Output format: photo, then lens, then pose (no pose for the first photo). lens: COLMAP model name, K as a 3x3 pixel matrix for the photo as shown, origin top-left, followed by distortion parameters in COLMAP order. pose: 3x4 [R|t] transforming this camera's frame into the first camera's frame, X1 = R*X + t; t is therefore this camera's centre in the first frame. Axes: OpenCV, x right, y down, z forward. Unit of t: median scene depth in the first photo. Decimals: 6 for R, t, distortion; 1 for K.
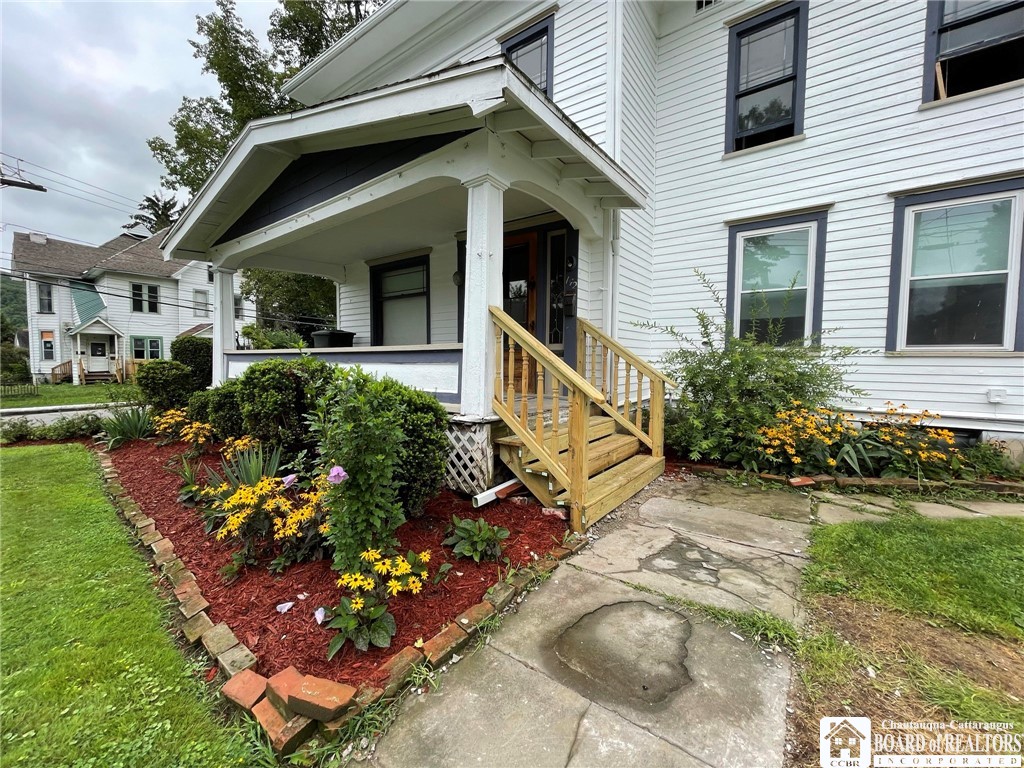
lens RADIAL K [[409.5, 0, 513.6], [0, 409.5, 383.4], [0, 0, 1]] dist [-0.001442, 0.000747]
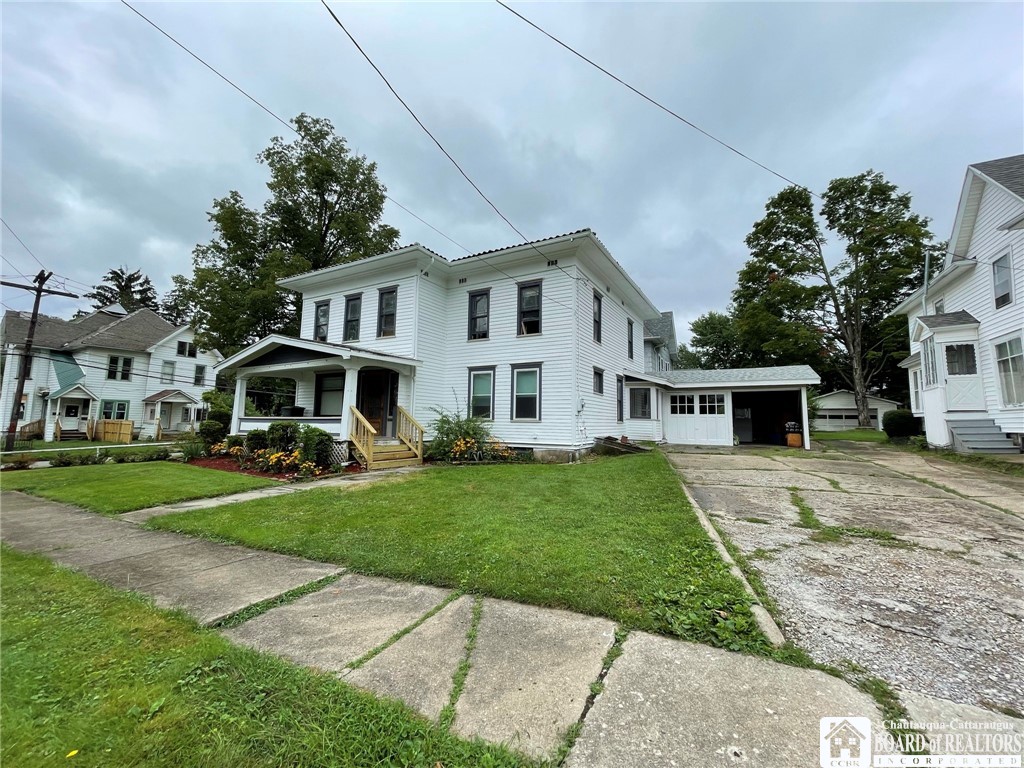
lens RADIAL K [[409.5, 0, 511.0], [0, 409.5, 379.5], [0, 0, 1]] dist [-0.001442, 0.000747]
pose [[0.994163, 0.018721, 0.106255, 0.540517], [-0.001229, 0.986731, -0.162357, 0.083878], [-0.107885, 0.161279, 0.980994, -1.493126]]
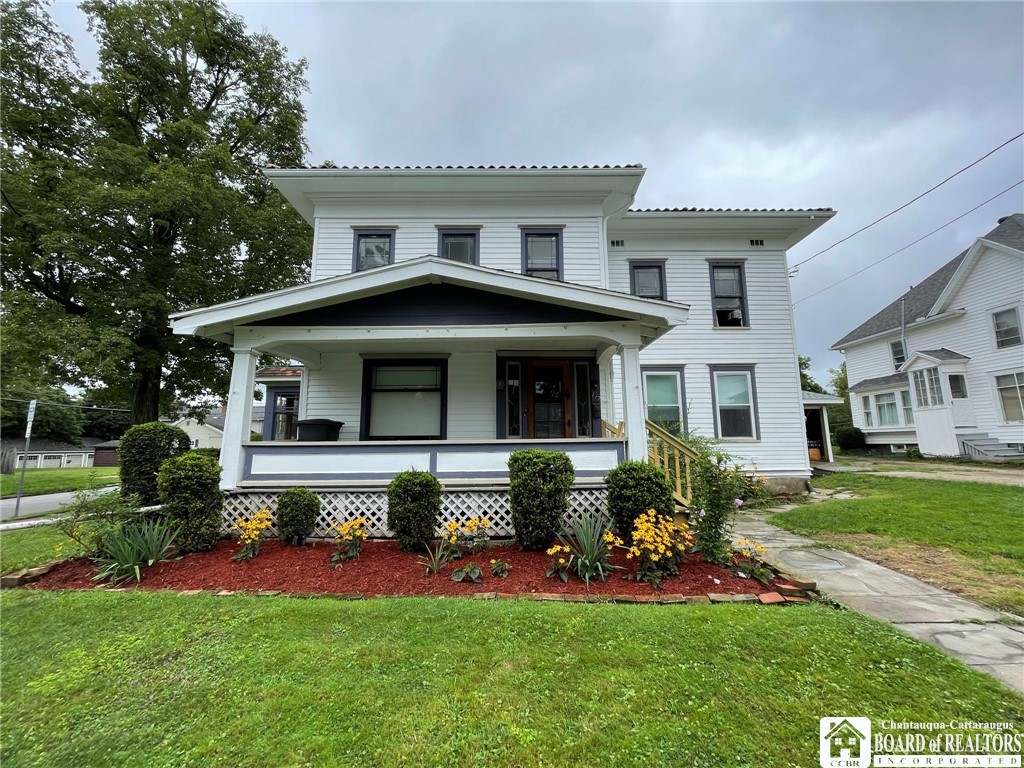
lens RADIAL K [[409.5, 0, 512.0], [0, 409.5, 382.8], [0, 0, 1]] dist [-0.001442, 0.000747]
pose [[0.808650, 0.074199, 0.583592, -0.945403], [0.047409, 0.980568, -0.190363, -0.015811], [-0.586377, 0.181605, 0.789419, -0.041639]]
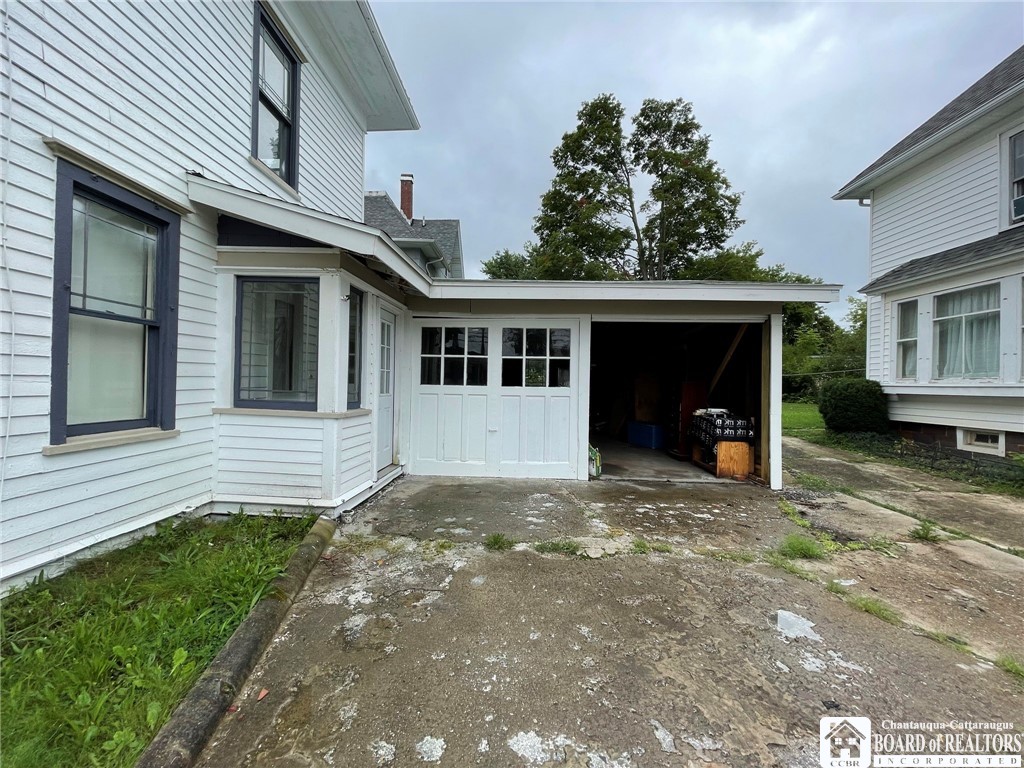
lens RADIAL K [[409.5, 0, 511.9], [0, 409.5, 384.6], [0, 0, 1]] dist [-0.001442, 0.000747]
pose [[0.824297, 0.004818, 0.566137, 1.760976], [0.022401, 0.998903, -0.041117, -0.127792], [-0.565714, 0.046575, 0.823285, 0.623510]]
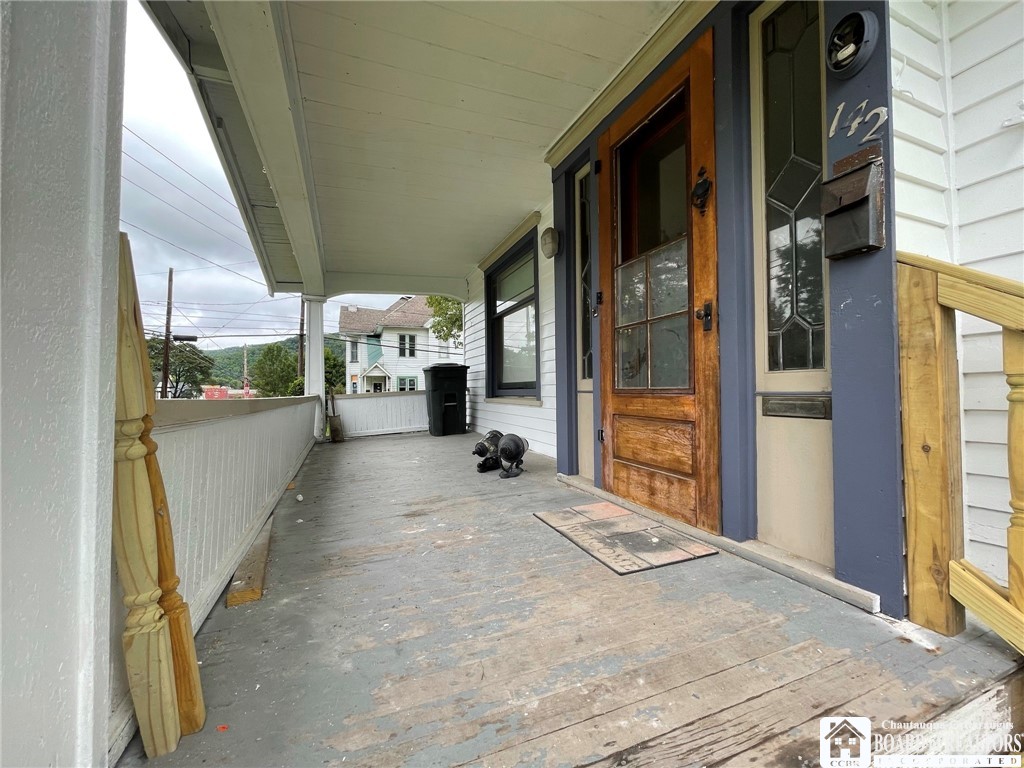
lens RADIAL K [[409.5, 0, 518.6], [0, 409.5, 382.8], [0, 0, 1]] dist [-0.001442, 0.000747]
pose [[0.859678, -0.030011, -0.509954, 0.079707], [-0.006526, 0.997546, -0.069708, -0.064412], [0.510795, 0.063255, 0.857372, 0.636868]]
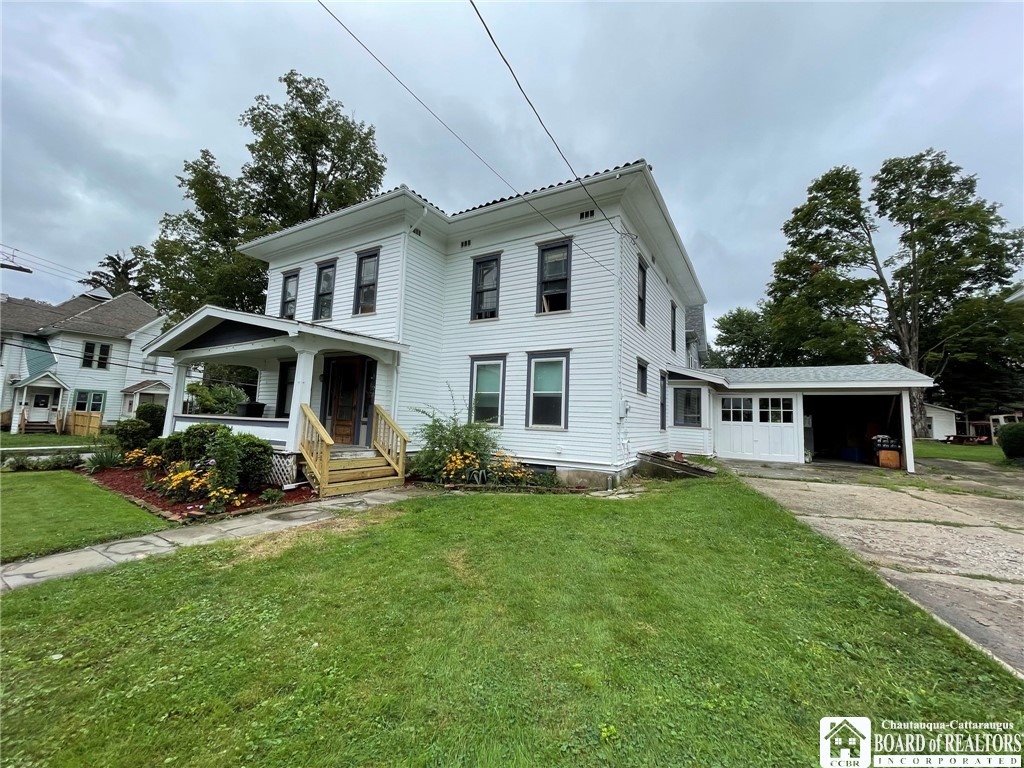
lens RADIAL K [[409.5, 0, 511.3], [0, 409.5, 381.4], [0, 0, 1]] dist [-0.001442, 0.000747]
pose [[0.995379, 0.037850, 0.088254, 0.570622], [-0.023892, 0.987757, -0.154159, 0.010756], [-0.093009, 0.151338, 0.984097, -0.887077]]
